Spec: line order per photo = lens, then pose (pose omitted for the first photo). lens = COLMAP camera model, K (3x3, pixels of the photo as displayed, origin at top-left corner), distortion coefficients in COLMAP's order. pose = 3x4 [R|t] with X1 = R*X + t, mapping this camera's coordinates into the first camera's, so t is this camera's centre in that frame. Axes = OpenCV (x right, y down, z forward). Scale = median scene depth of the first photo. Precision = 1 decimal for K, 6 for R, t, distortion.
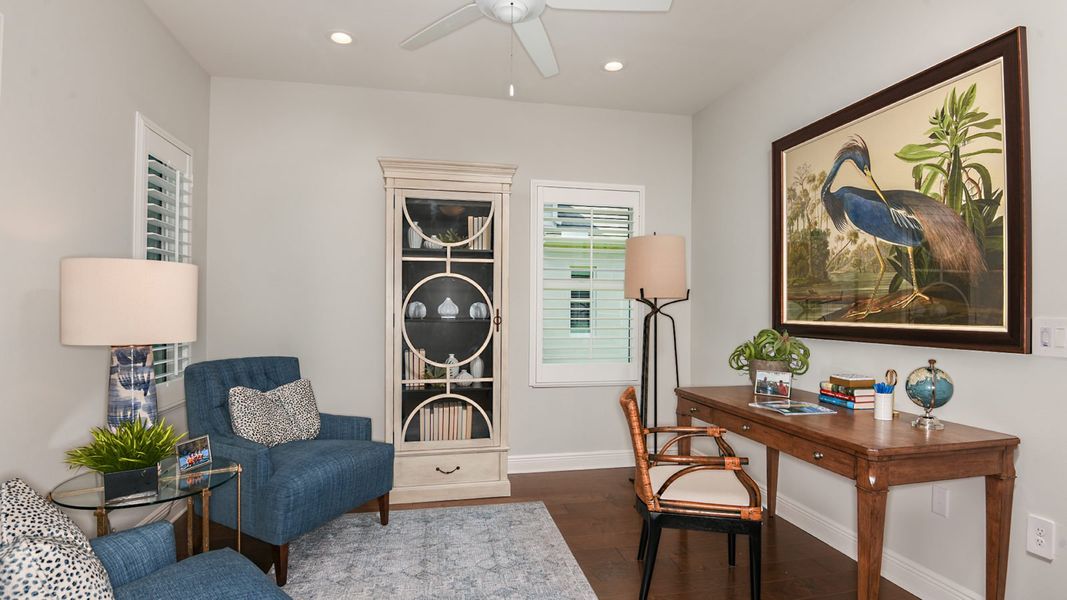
lens RADIAL K [[622.2, 0, 533.5], [0, 622.2, 300.0], [0, 0, 1]] dist [-0.019644, -0.010539]
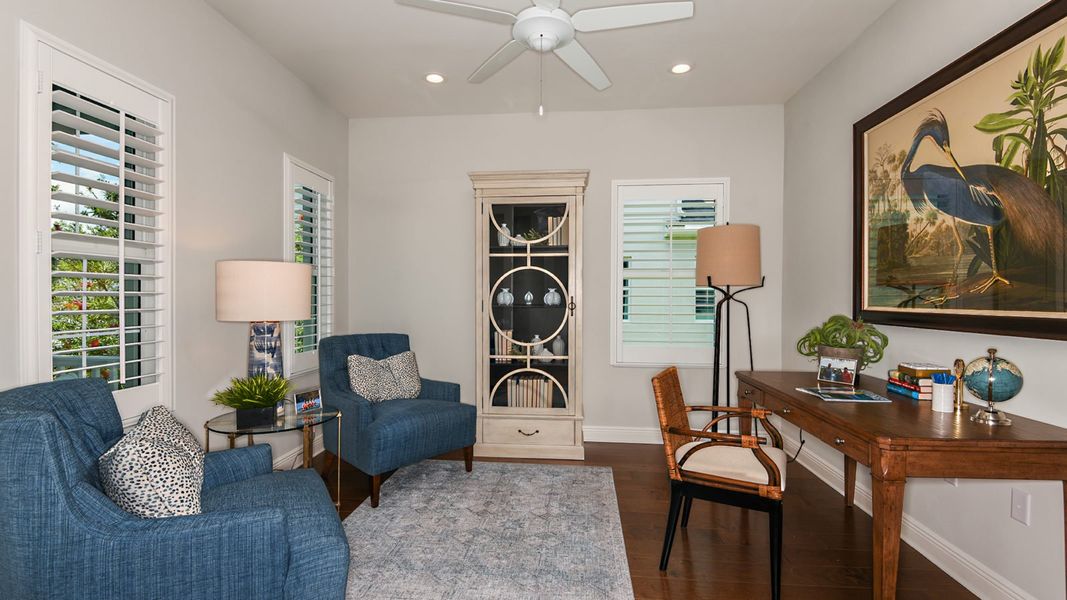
lens RADIAL K [[561.2, 0, 502.7], [0, 561.2, 296.8], [0, 0, 1]] dist [0.003075, -0.008328]
pose [[0.942568, -0.003814, -0.333993, 0.198580], [0.007775, 0.999914, 0.010525, 0.004054], [0.333925, -0.012518, 0.942517, -0.024948]]
